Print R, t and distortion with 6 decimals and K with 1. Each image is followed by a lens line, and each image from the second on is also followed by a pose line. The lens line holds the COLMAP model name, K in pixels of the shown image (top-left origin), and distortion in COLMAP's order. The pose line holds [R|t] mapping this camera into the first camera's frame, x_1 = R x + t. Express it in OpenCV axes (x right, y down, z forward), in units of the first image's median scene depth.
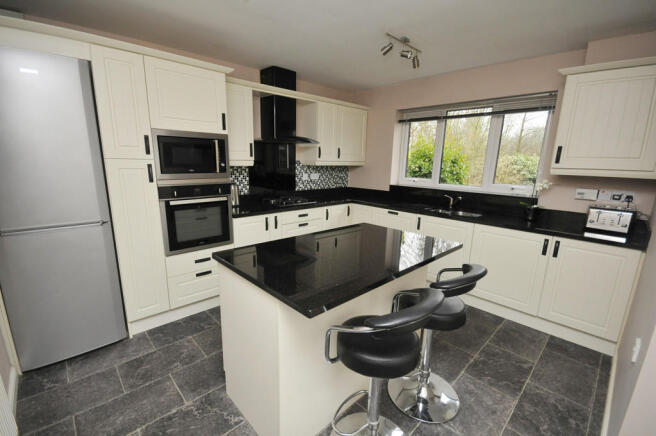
lens RADIAL K [[289.1, 0, 326.4], [0, 289.1, 220.5], [0, 0, 1]] dist [-0.000209, -0.002101]
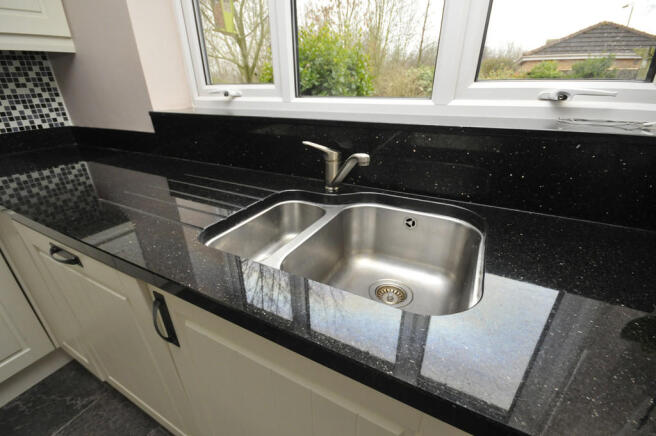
lens RADIAL K [[289.1, 0, 328.5], [0, 289.1, 219.8], [0, 0, 1]] dist [-0.000209, -0.002101]
pose [[0.948433, -0.160746, 0.273195, 0.288517], [0.095921, 0.967012, 0.235980, -0.065971], [-0.302115, -0.197606, 0.932565, 0.620875]]
